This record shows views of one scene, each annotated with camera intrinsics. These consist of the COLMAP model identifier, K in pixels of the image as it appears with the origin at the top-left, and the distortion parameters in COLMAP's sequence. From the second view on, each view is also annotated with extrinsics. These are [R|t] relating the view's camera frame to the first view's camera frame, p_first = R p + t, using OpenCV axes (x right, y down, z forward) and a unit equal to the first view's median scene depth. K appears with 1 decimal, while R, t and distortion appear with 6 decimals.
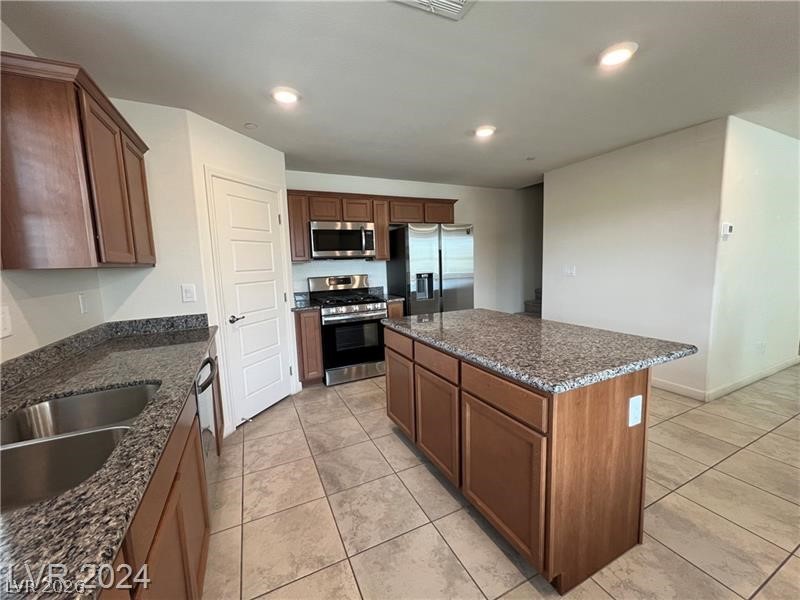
lens RADIAL K [[322.2, 0, 400.2], [0, 322.2, 293.0], [0, 0, 1]] dist [-0.002681, -0.000242]
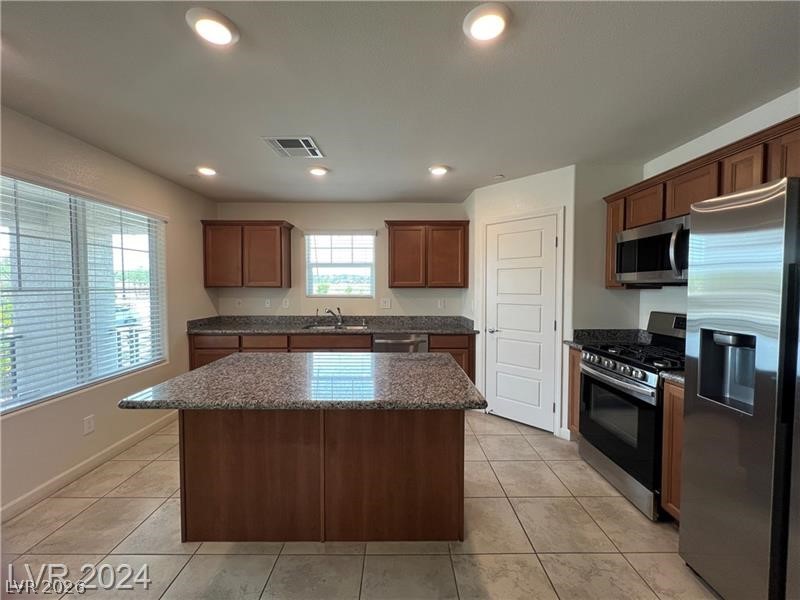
lens RADIAL K [[322.2, 0, 399.6], [0, 322.2, 301.4], [0, 0, 1]] dist [-0.002681, -0.000242]
pose [[-0.423440, 0.068994, -0.903293, 0.611986], [-0.086726, 0.989429, 0.116228, -0.116596], [0.901763, 0.127555, -0.412980, 0.906726]]
